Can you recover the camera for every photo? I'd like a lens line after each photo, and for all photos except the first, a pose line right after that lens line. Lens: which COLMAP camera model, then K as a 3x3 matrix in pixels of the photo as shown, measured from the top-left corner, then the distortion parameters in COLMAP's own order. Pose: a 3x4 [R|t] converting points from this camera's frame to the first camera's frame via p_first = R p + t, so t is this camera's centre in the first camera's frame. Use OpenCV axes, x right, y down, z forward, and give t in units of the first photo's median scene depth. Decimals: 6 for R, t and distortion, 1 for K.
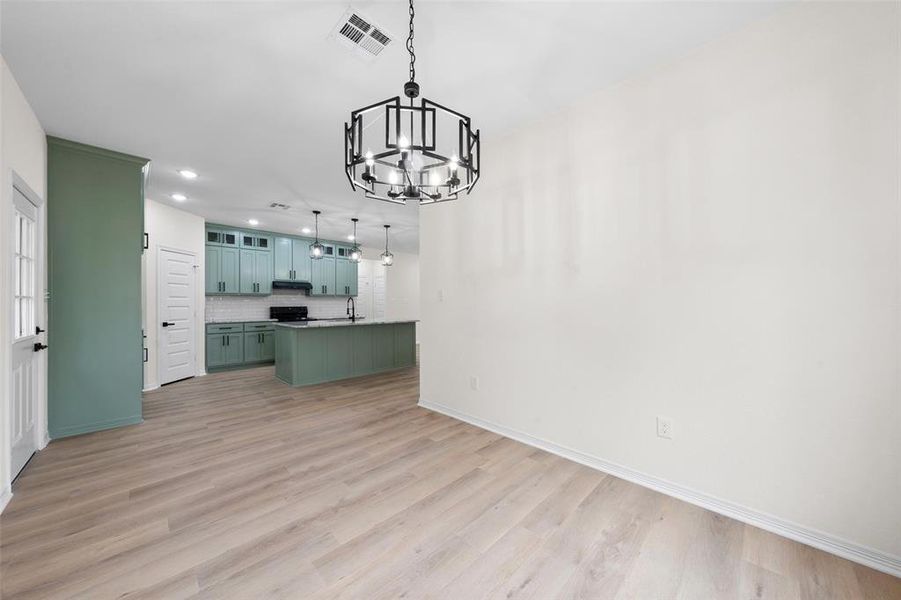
lens RADIAL K [[312.2, 0, 454.5], [0, 312.2, 302.9], [0, 0, 1]] dist [-0.003153, -0.000242]
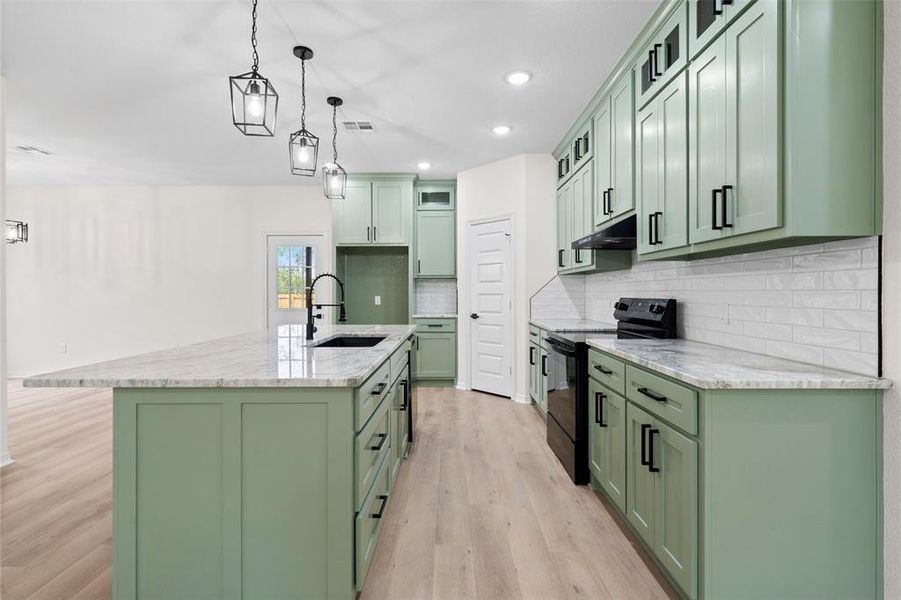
lens RADIAL K [[418.0, 0, 447.7], [0, 418.0, 293.9], [0, 0, 1]] dist [0.004705, 0.000295]
pose [[-0.717430, 0.009713, -0.696562, -0.096836], [0.007670, 0.999952, 0.006044, 0.003246], [0.696588, -0.001006, -0.717471, 1.346438]]
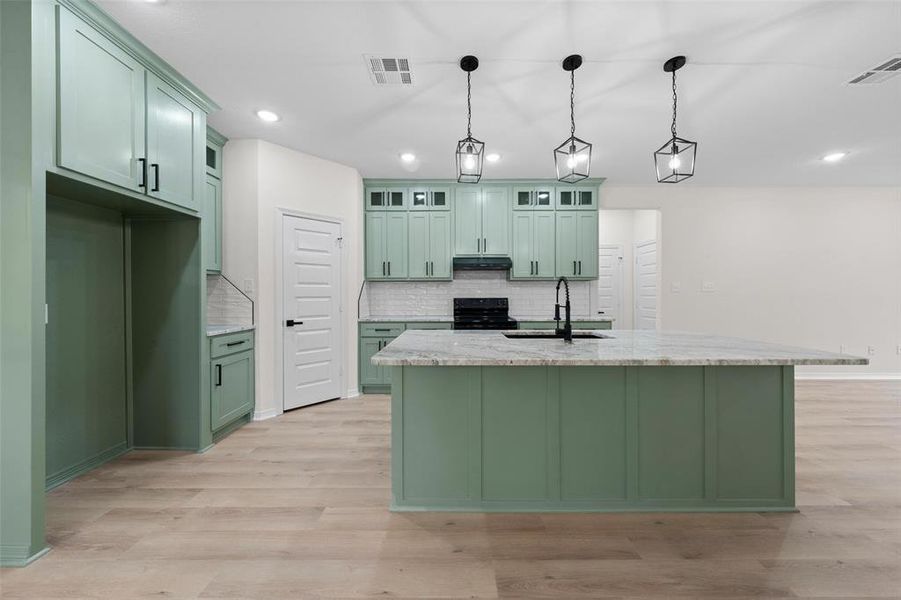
lens RADIAL K [[312.2, 0, 450.7], [0, 312.2, 295.2], [0, 0, 1]] dist [-0.003153, -0.000242]
pose [[0.704191, 0.005703, -0.709988, -0.148723], [-0.000444, 0.999971, 0.007592, 0.001369], [0.710011, -0.005031, 0.704173, 0.596333]]
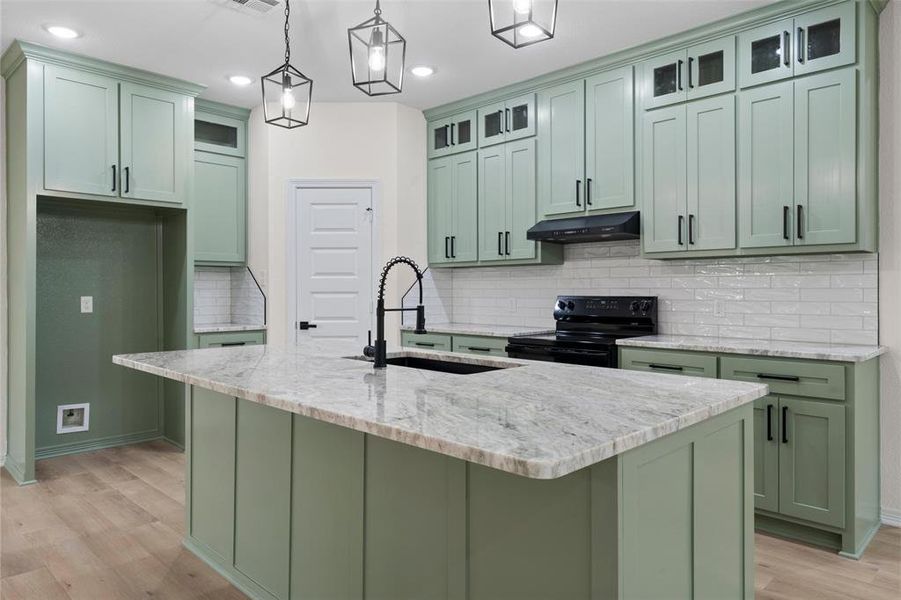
lens RADIAL K [[595.7, 0, 450.5], [0, 595.7, 289.6], [0, 0, 1]] dist [0.002951, -0.002725]
pose [[0.008004, 0.004663, -0.999957, 0.076947], [0.002403, 0.999986, 0.004682, 0.002261], [0.999965, -0.002441, 0.007993, 0.967305]]
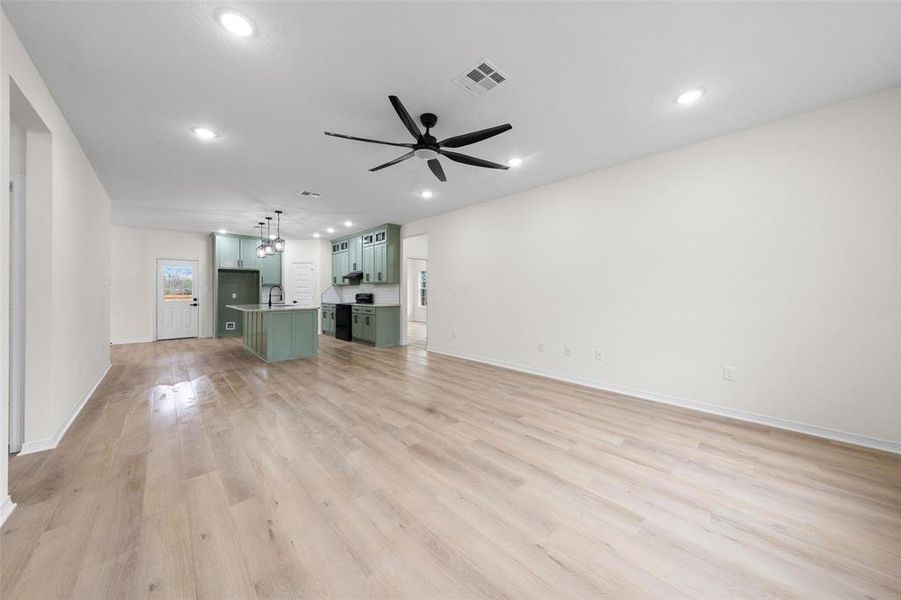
lens RADIAL K [[312.2, 0, 453.9], [0, 312.2, 290.4], [0, 0, 1]] dist [-0.003153, -0.000242]
pose [[-0.036800, -0.002381, -0.999320, 0.747150], [0.002382, 0.999994, -0.002471, 0.004409], [0.999320, -0.002471, -0.036794, 1.598548]]
